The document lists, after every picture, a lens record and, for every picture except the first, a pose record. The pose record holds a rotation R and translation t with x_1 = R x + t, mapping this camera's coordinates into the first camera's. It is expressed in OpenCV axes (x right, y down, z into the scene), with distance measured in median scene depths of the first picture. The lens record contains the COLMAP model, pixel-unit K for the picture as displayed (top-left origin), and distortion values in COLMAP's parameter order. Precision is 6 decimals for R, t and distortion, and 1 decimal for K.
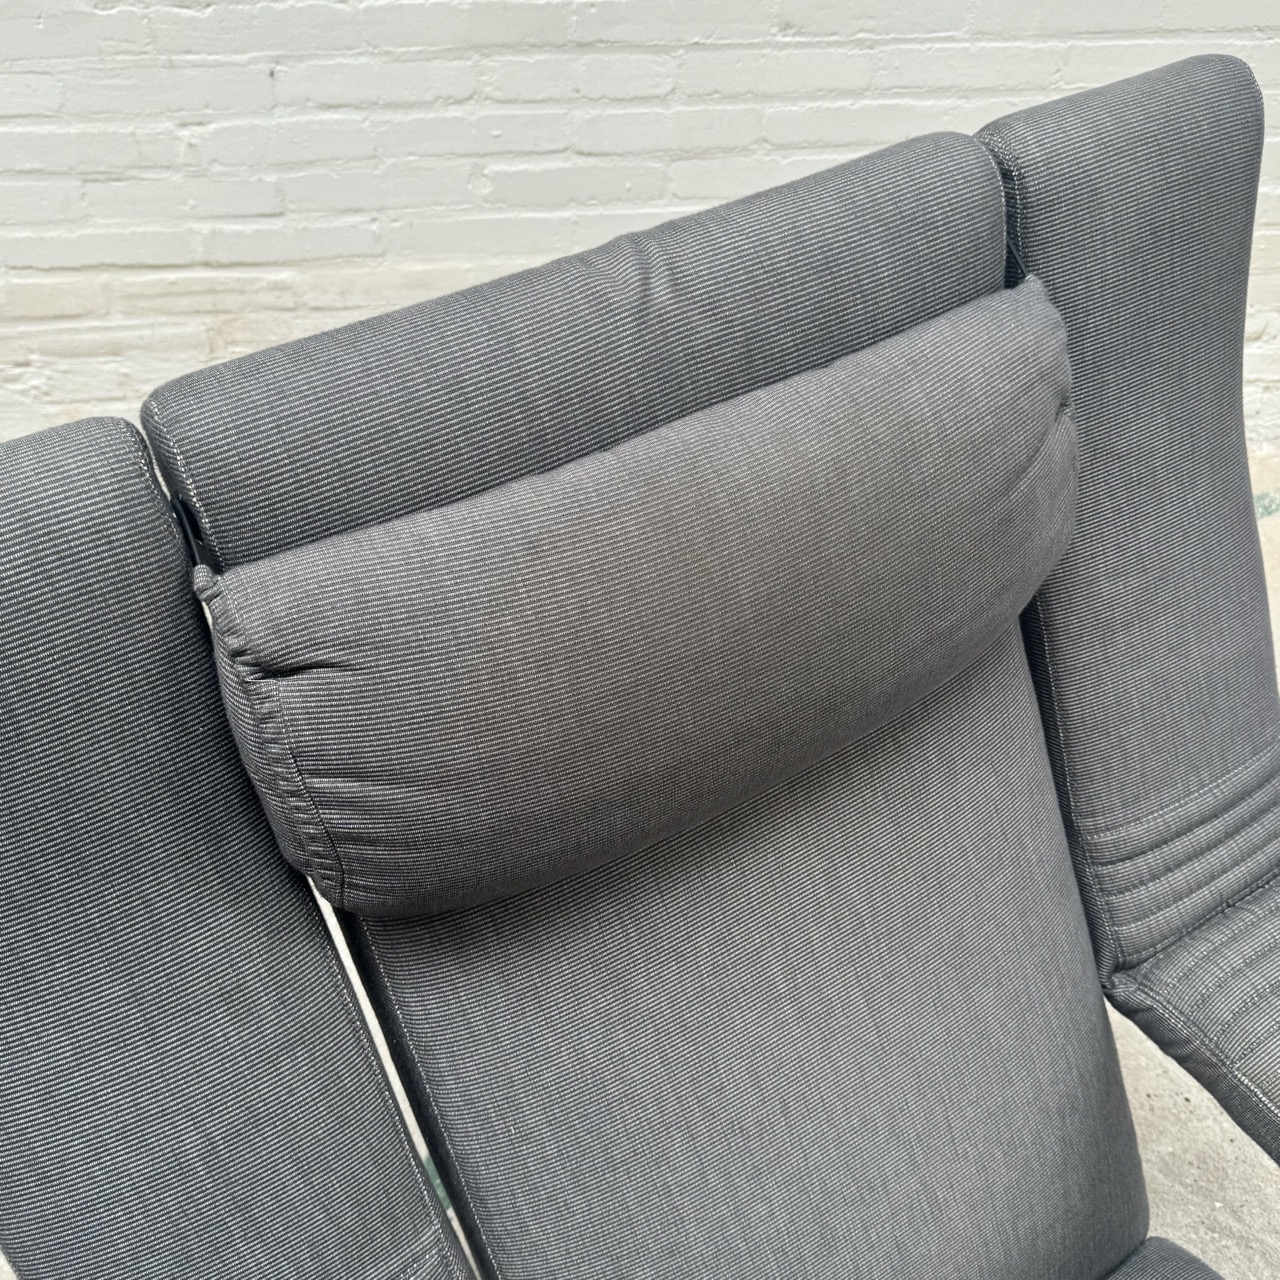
lens RADIAL K [[1395.8, 0, 651.3], [0, 1395.8, 645.1], [0, 0, 1]] dist [0.128659, -0.292266]
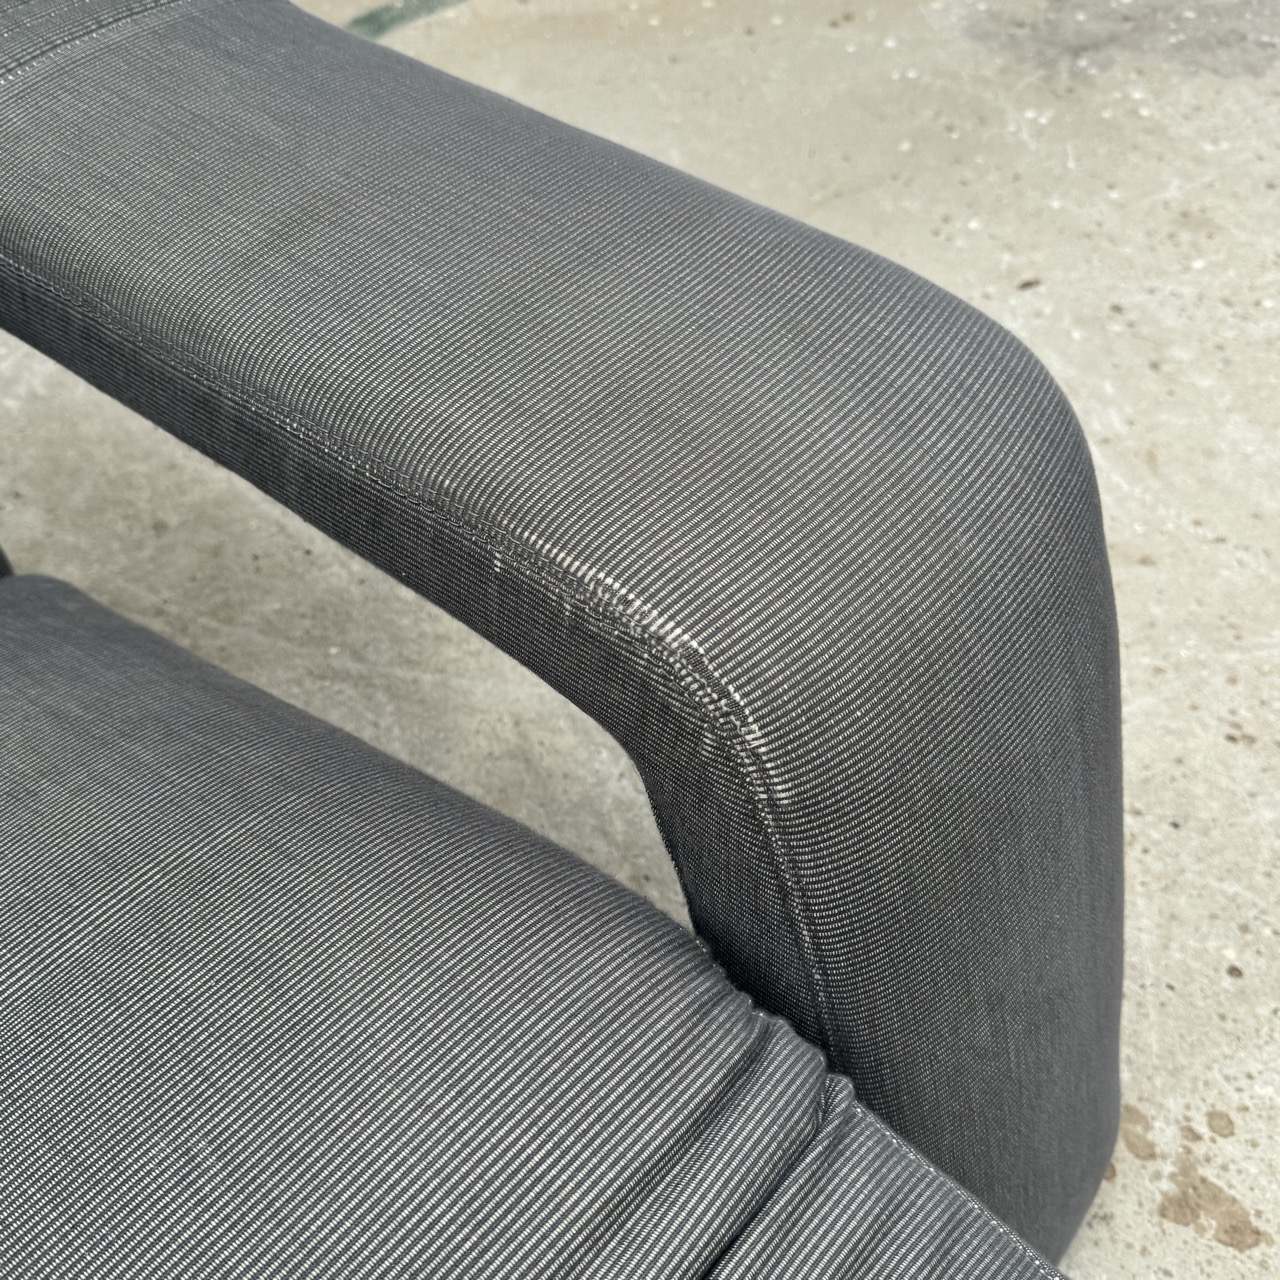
lens RADIAL K [[1382.1, 0, 642.1], [0, 1382.1, 639.9], [0, 0, 1]] dist [0.154332, -0.366021]
pose [[0.951622, -0.222065, 0.212372, 0.537927], [0.215041, 0.975003, 0.055919, 0.515594], [-0.219481, -0.007545, 0.975588, 0.320208]]
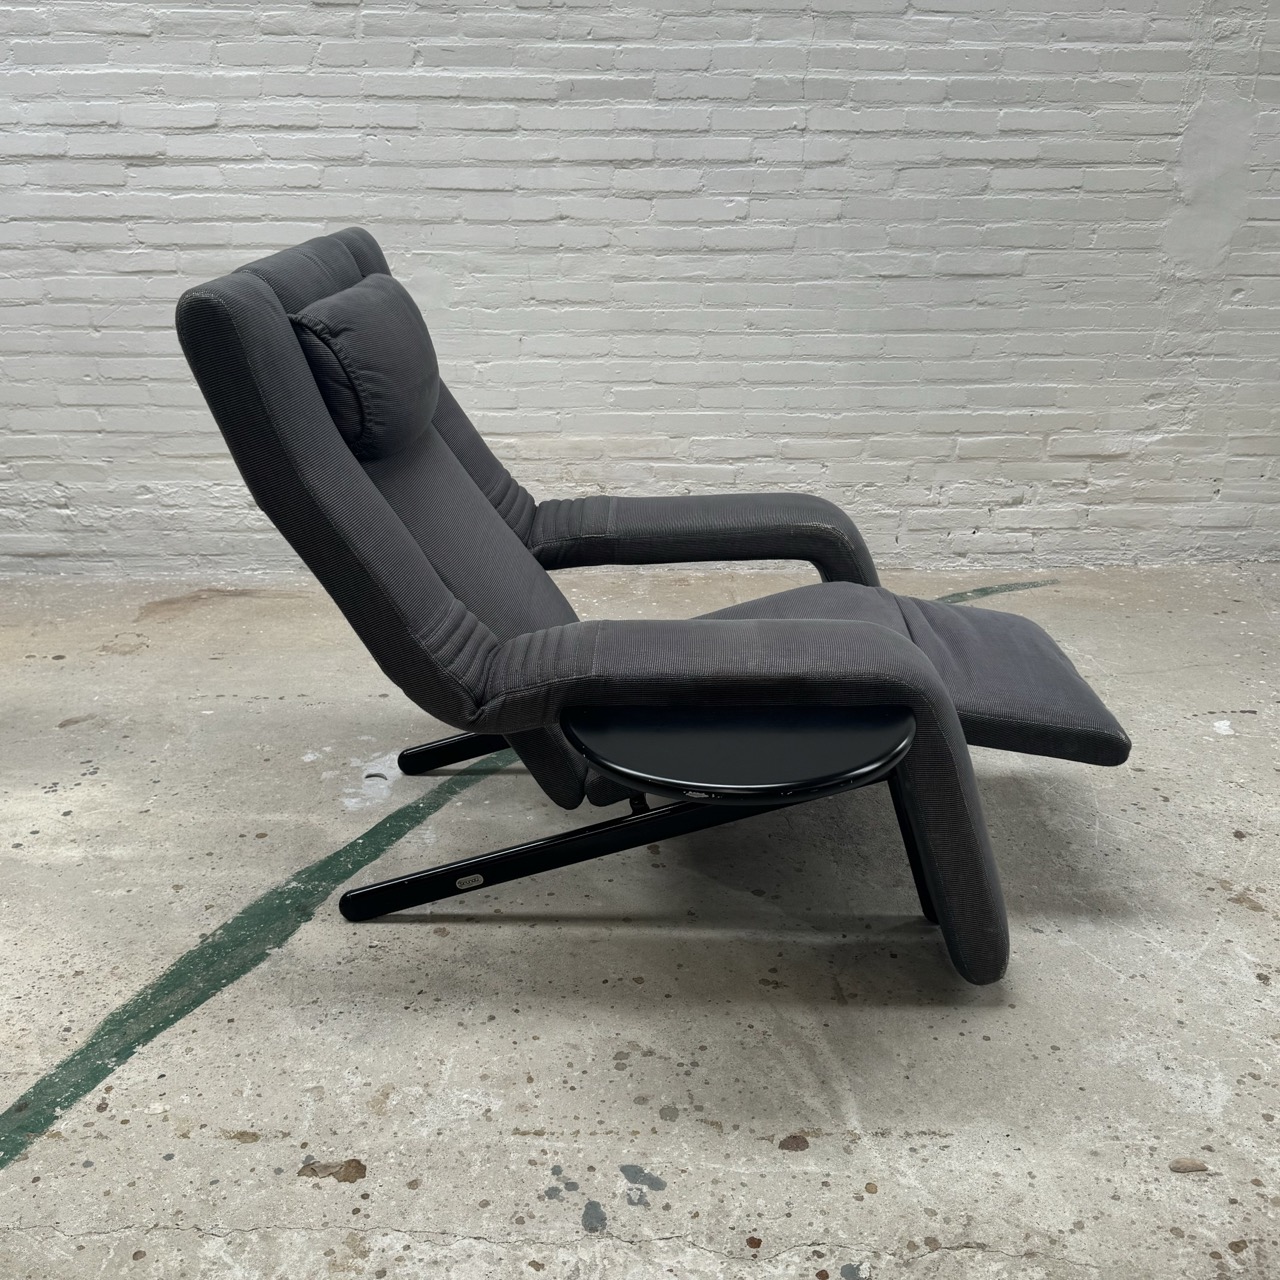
lens RADIAL K [[1359.1, 0, 645.4], [0, 1359.1, 641.8], [0, 0, 1]] dist [0.167465, -0.373518]
pose [[0.996464, 0.010219, -0.083401, 0.183407], [-0.046435, 0.894211, -0.445231, 1.551000], [0.070029, 0.447529, 0.891523, -1.126670]]
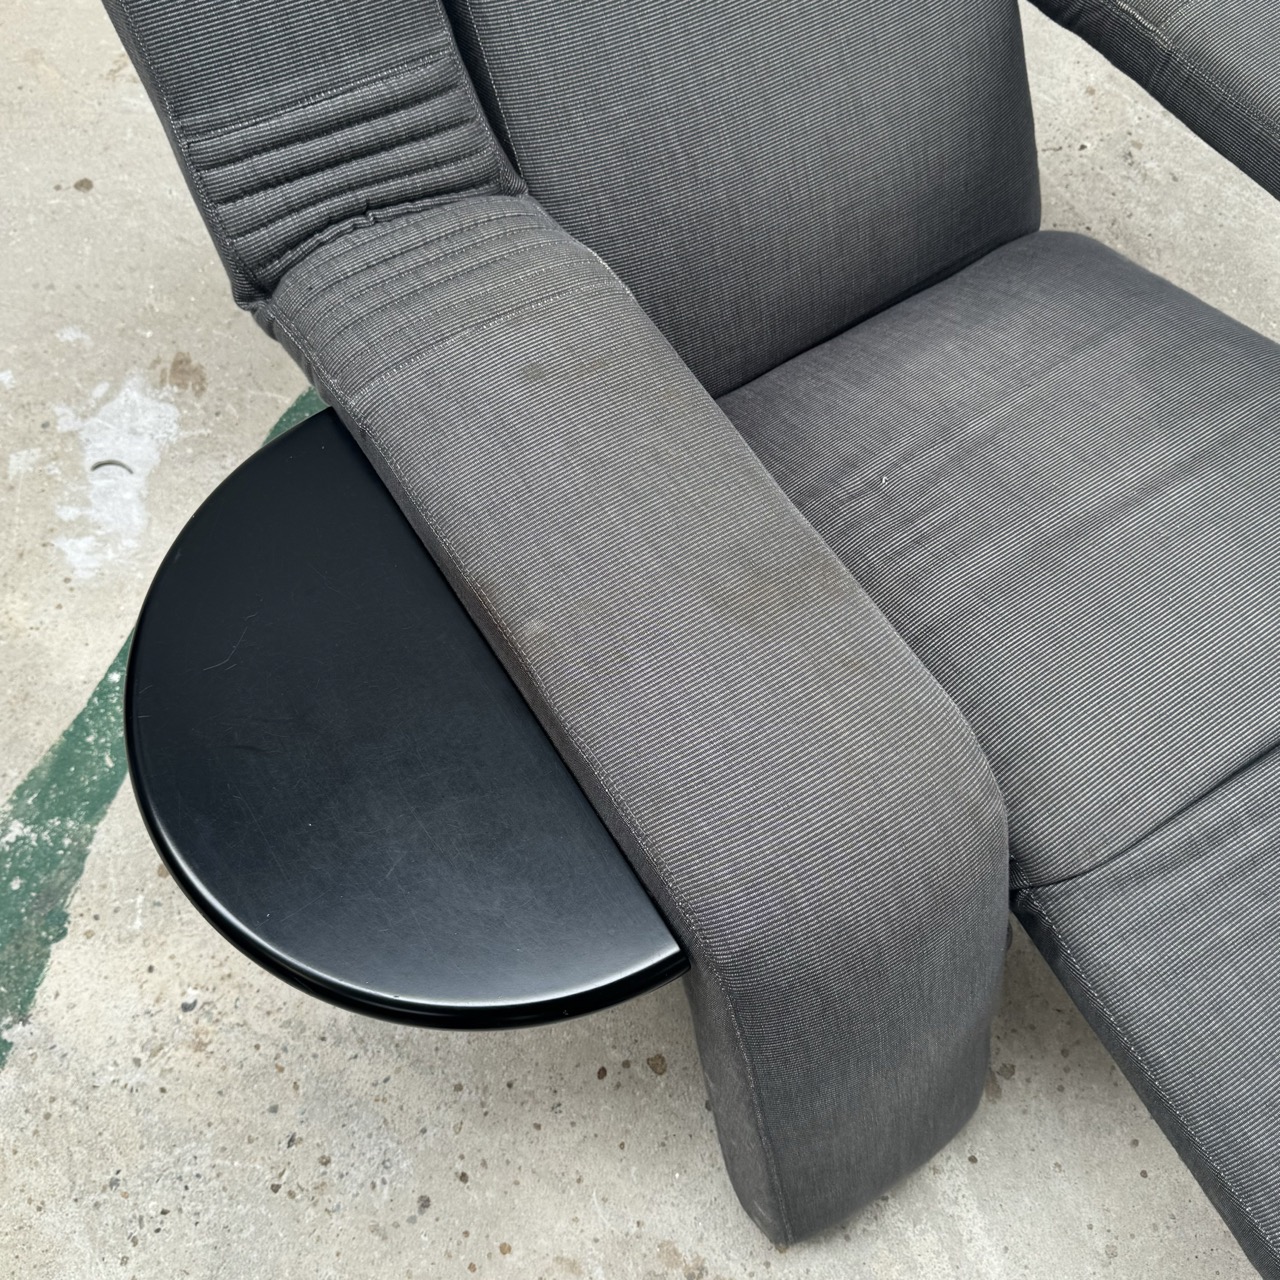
lens RADIAL K [[1395.8, 0, 651.3], [0, 1395.8, 645.1], [0, 0, 1]] dist [0.128659, -0.292266]
pose [[0.999516, -0.011542, 0.028885, -0.014537], [0.003151, 0.961408, 0.275109, 0.465764], [-0.030945, -0.274885, 0.960979, -0.251331]]
